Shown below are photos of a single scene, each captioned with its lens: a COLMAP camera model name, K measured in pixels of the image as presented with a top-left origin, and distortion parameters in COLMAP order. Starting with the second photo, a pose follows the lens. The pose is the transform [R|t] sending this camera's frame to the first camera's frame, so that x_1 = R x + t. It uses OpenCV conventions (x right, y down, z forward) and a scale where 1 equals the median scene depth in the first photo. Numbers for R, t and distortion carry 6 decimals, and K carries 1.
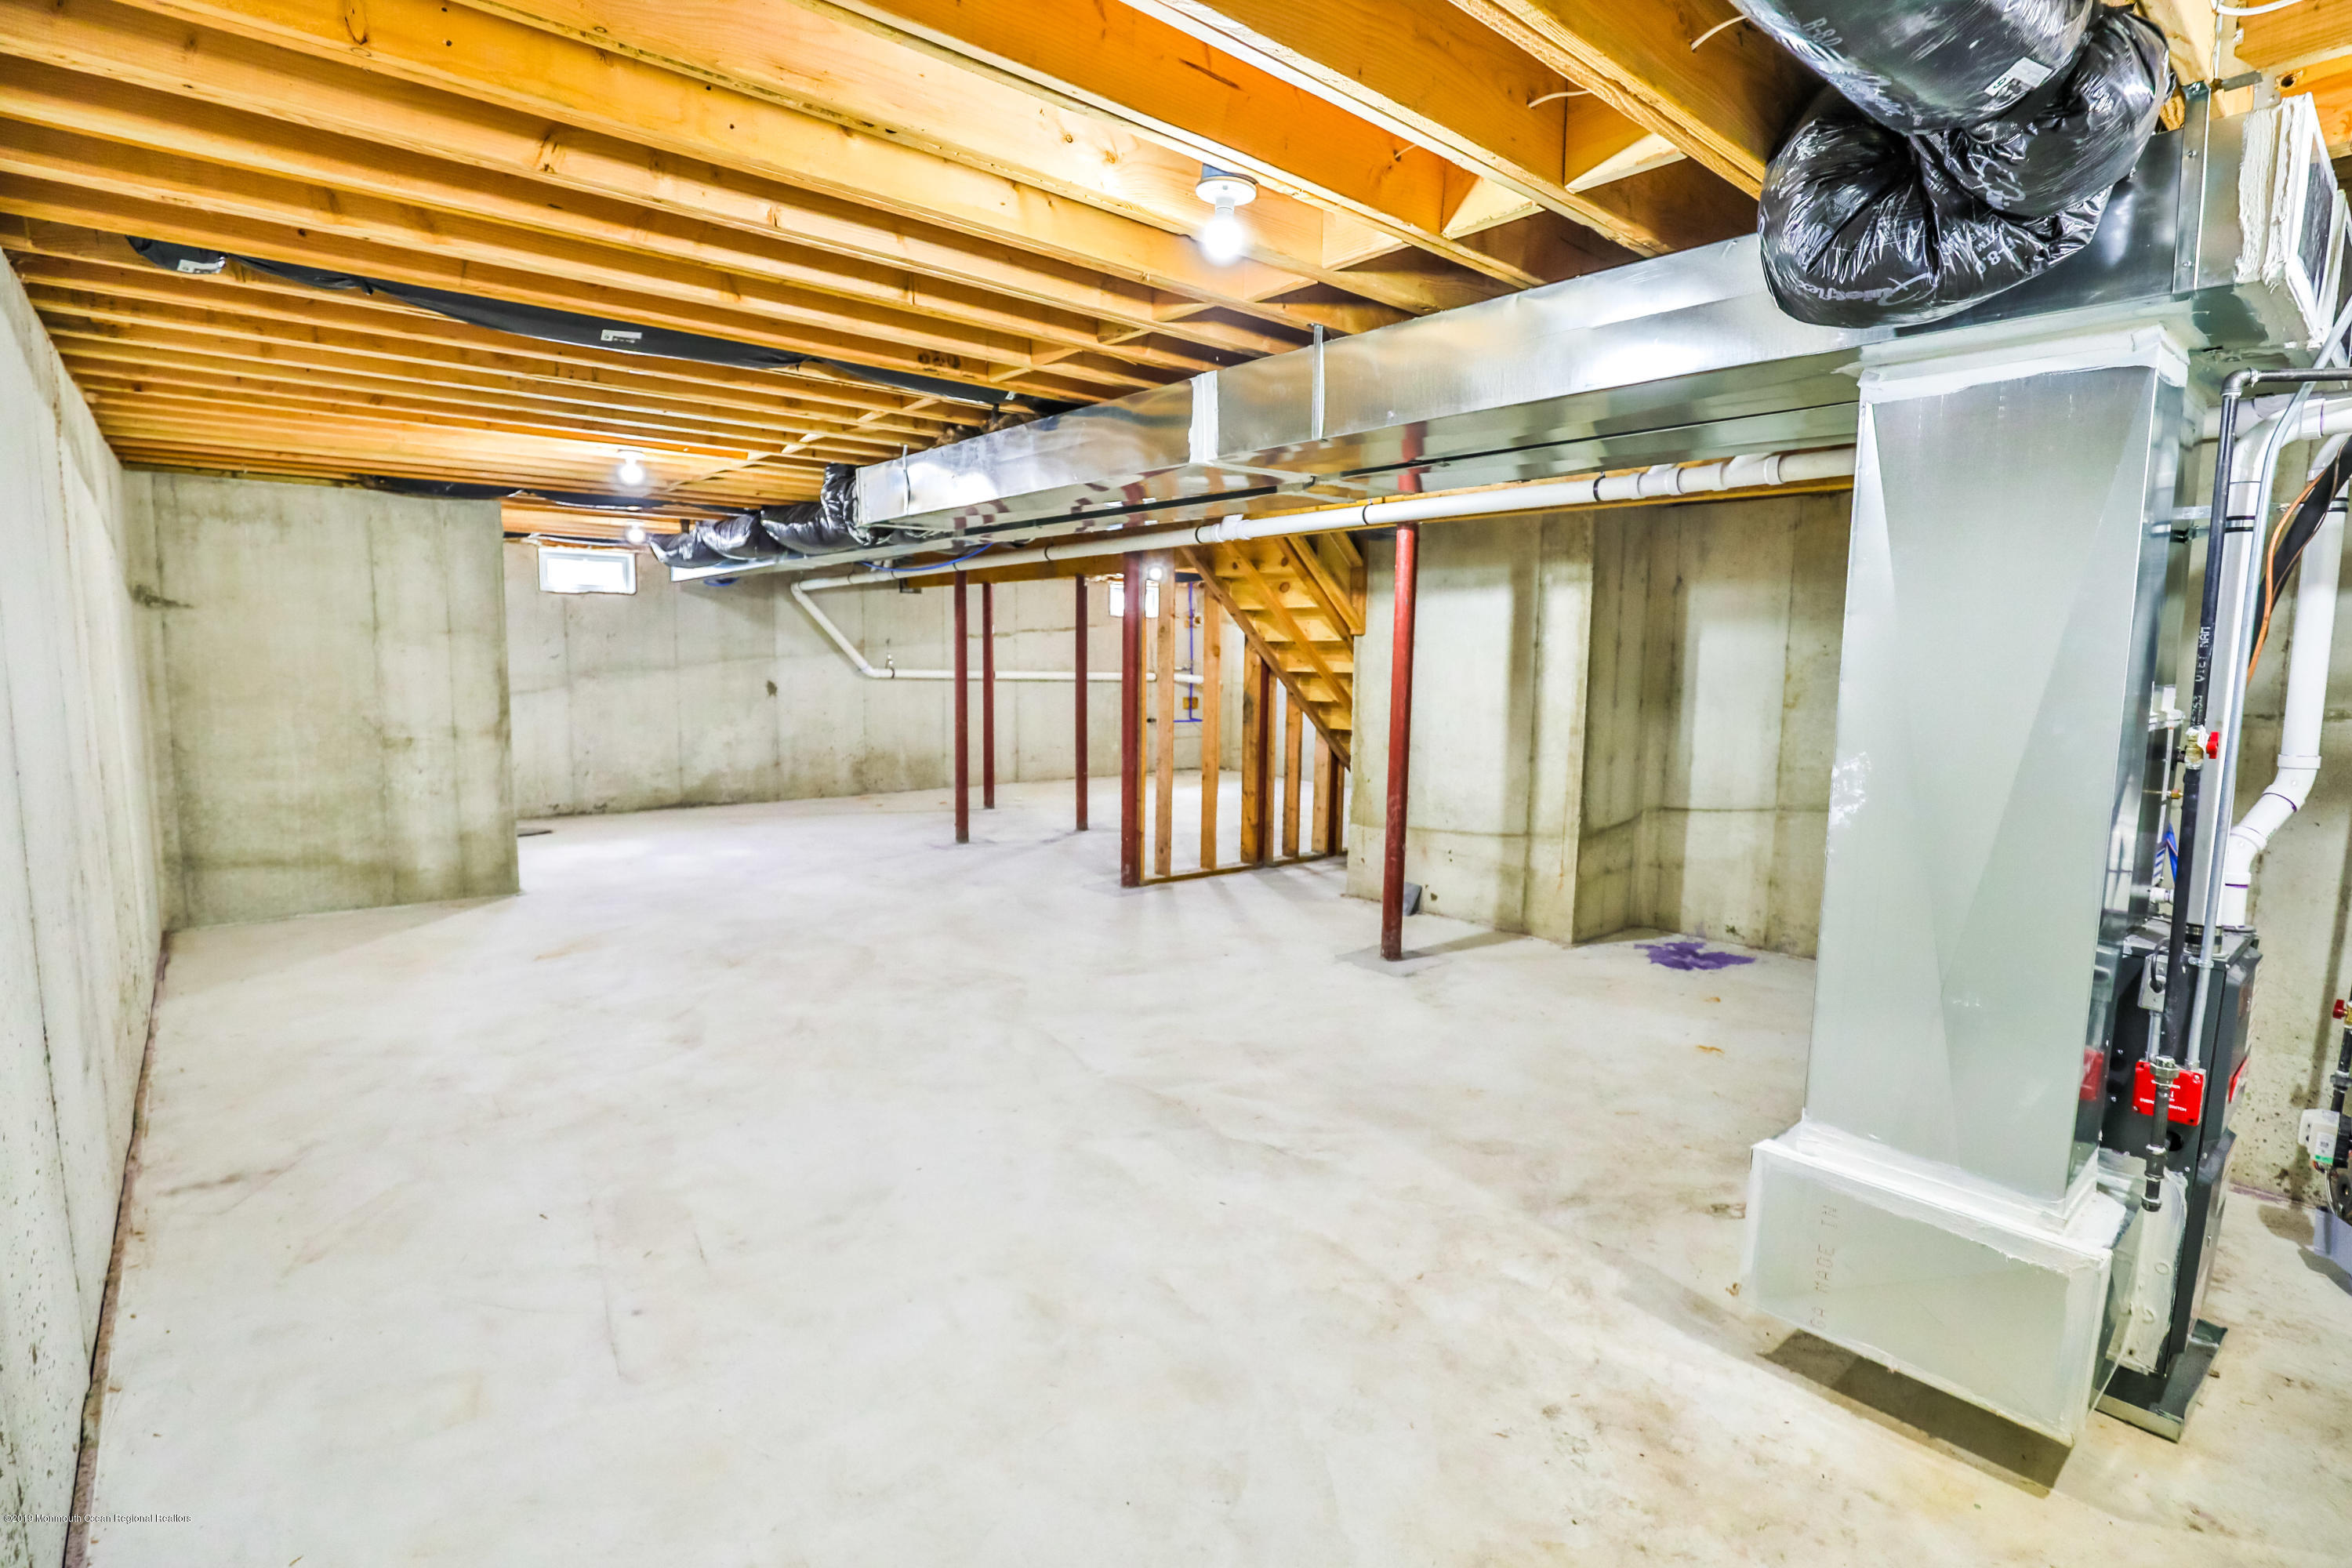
lens RADIAL K [[1145.2, 0, 1173.9], [0, 1145.2, 788.2], [0, 0, 1]] dist [-0.035911, 0.005389]
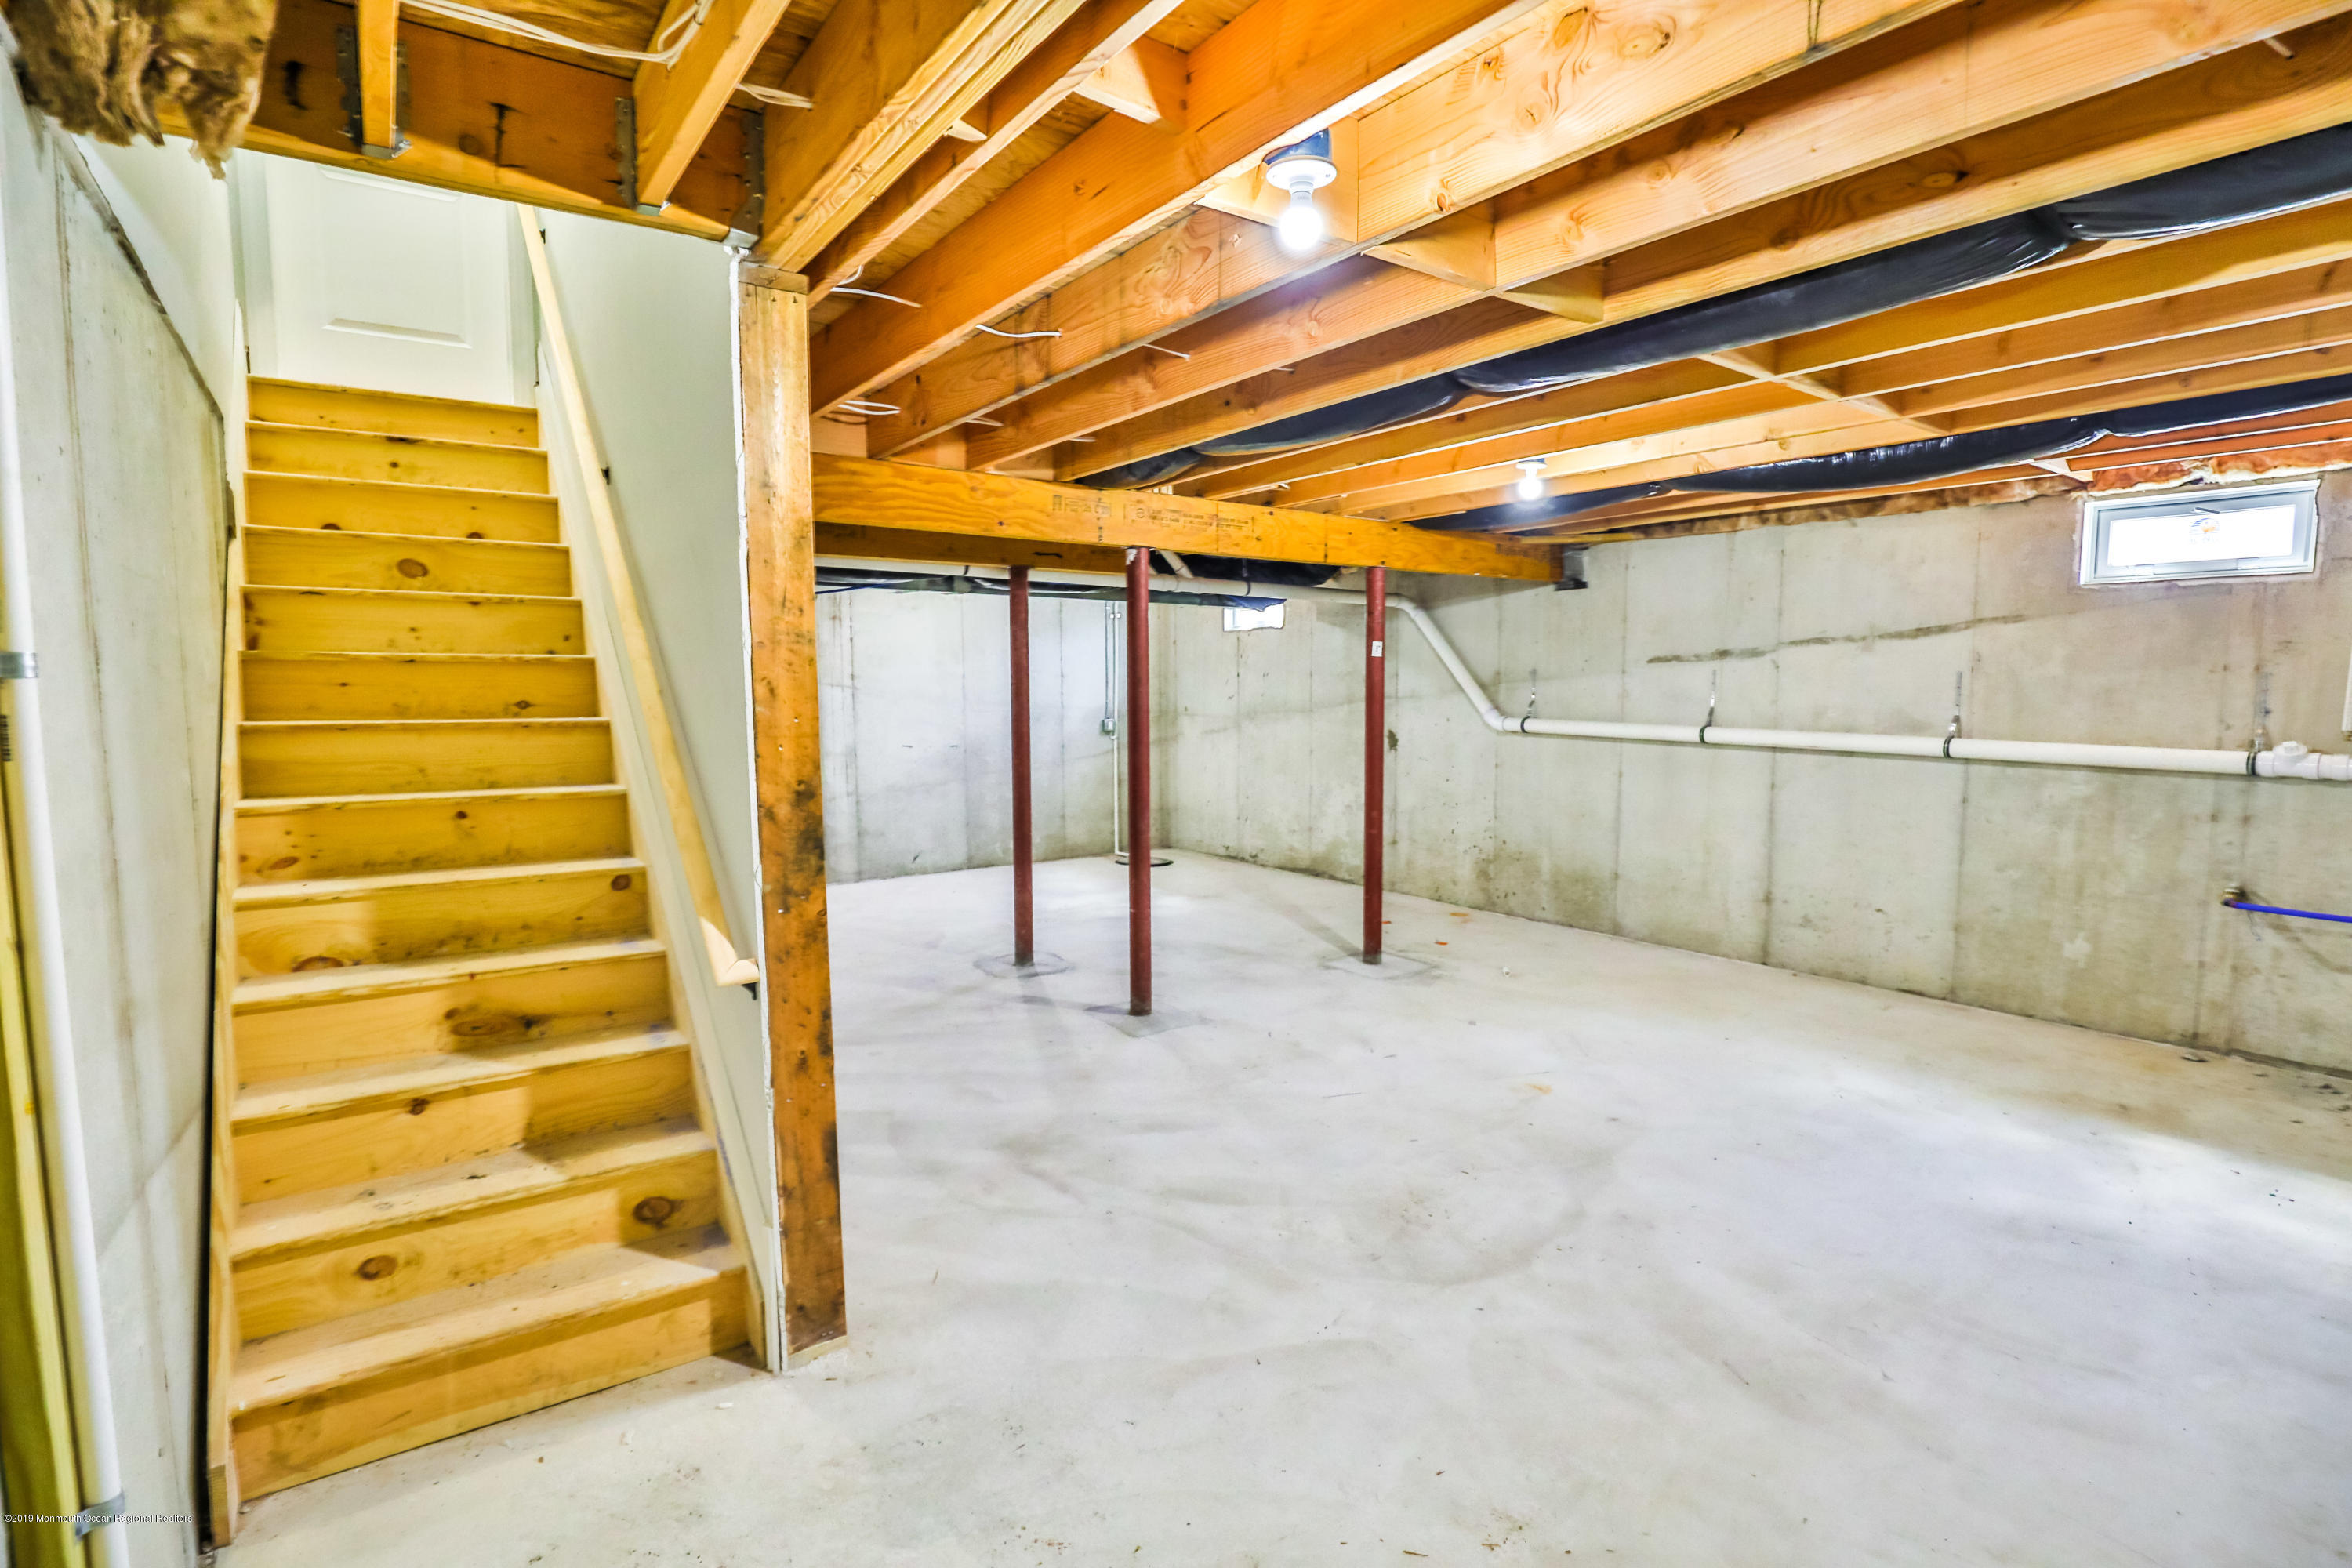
lens RADIAL K [[1145.2, 0, 1174.8], [0, 1145.2, 785.4], [0, 0, 1]] dist [-0.035911, 0.005389]
pose [[-0.090297, 0.065250, -0.993775, 0.415757], [-0.123546, 0.989410, 0.076189, -0.099980], [0.988222, 0.129656, -0.081280, 0.941550]]
